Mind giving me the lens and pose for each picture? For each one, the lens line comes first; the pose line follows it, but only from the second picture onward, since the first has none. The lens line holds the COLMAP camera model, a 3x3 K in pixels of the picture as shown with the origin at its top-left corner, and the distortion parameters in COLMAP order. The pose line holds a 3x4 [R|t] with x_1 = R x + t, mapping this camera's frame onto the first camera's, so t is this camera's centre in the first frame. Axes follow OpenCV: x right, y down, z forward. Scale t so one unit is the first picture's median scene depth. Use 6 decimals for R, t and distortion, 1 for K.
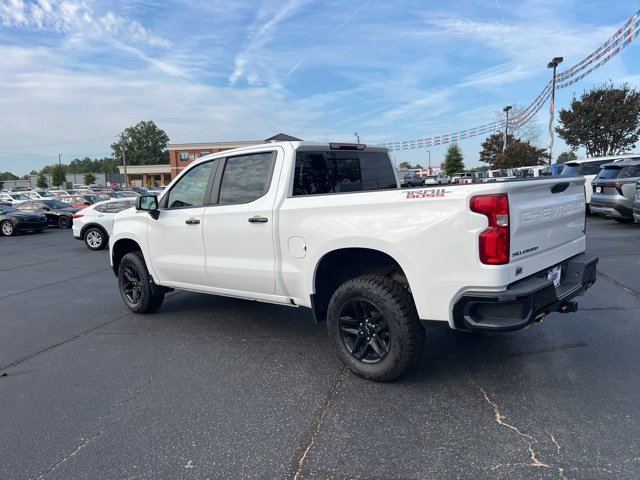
lens RADIAL K [[489.1, 0, 310.4], [0, 489.1, 230.3], [0, 0, 1]] dist [0.063676, -0.098422]
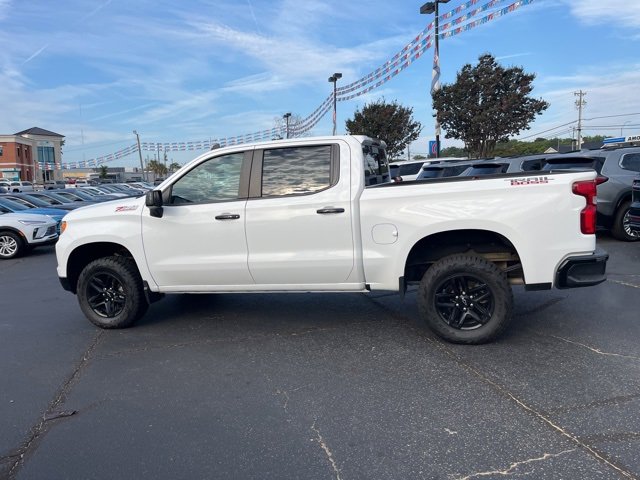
lens RADIAL K [[489.1, 0, 329.6], [0, 489.1, 223.4], [0, 0, 1]] dist [0.063676, -0.098422]
pose [[0.892713, -0.038680, 0.448962, -0.581917], [0.045974, 0.998928, -0.005353, 0.011009], [-0.448274, 0.025419, 0.893535, 0.095298]]
